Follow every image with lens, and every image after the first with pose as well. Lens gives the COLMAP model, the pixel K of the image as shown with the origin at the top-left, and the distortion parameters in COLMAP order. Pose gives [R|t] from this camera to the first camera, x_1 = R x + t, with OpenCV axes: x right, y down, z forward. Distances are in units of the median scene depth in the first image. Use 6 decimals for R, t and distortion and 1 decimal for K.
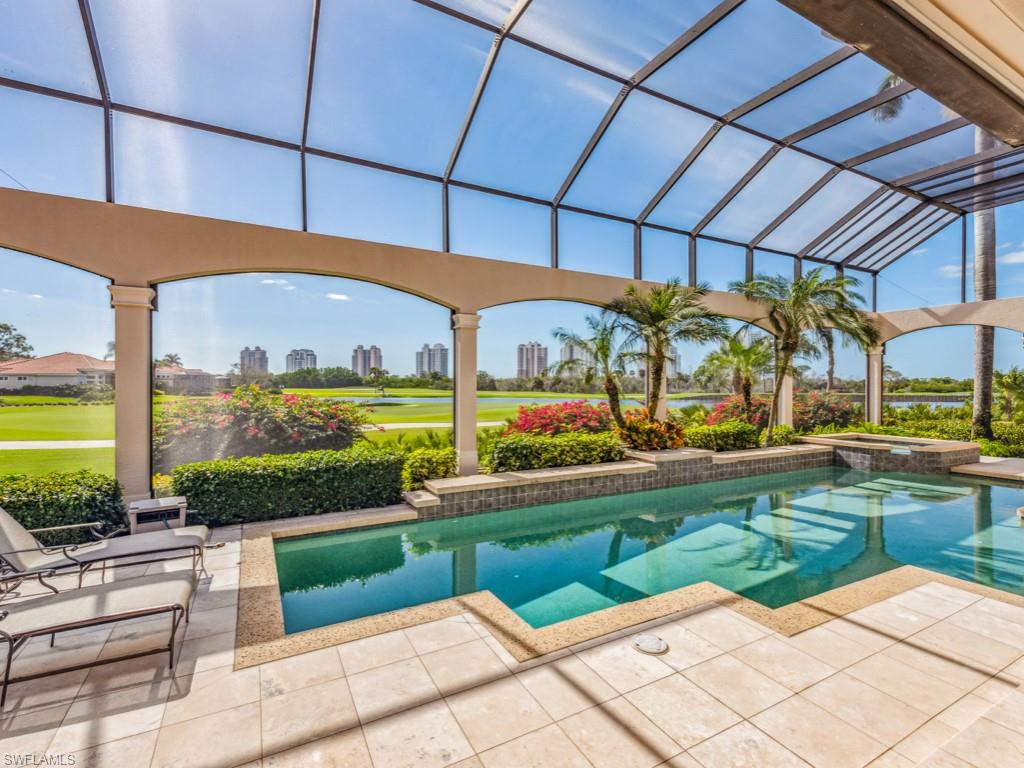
lens RADIAL K [[475.0, 0, 506.8], [0, 475.0, 388.0], [0, 0, 1]] dist [0.013316, 0.000031]
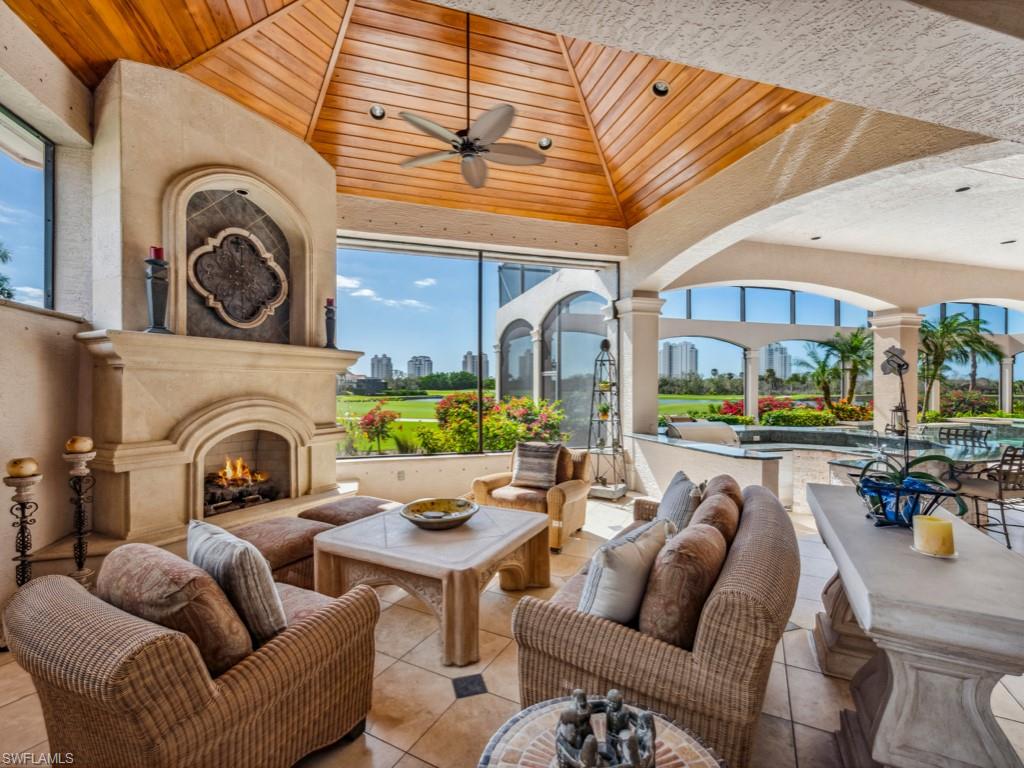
lens RADIAL K [[449.7, 0, 506.5], [0, 449.7, 387.7], [0, 0, 1]] dist [0.015708, -0.004189]
pose [[0.978557, -0.001504, -0.205970, -0.535026], [0.000488, 0.999987, -0.004981, 0.009341], [0.205975, 0.004774, 0.978546, -0.829632]]
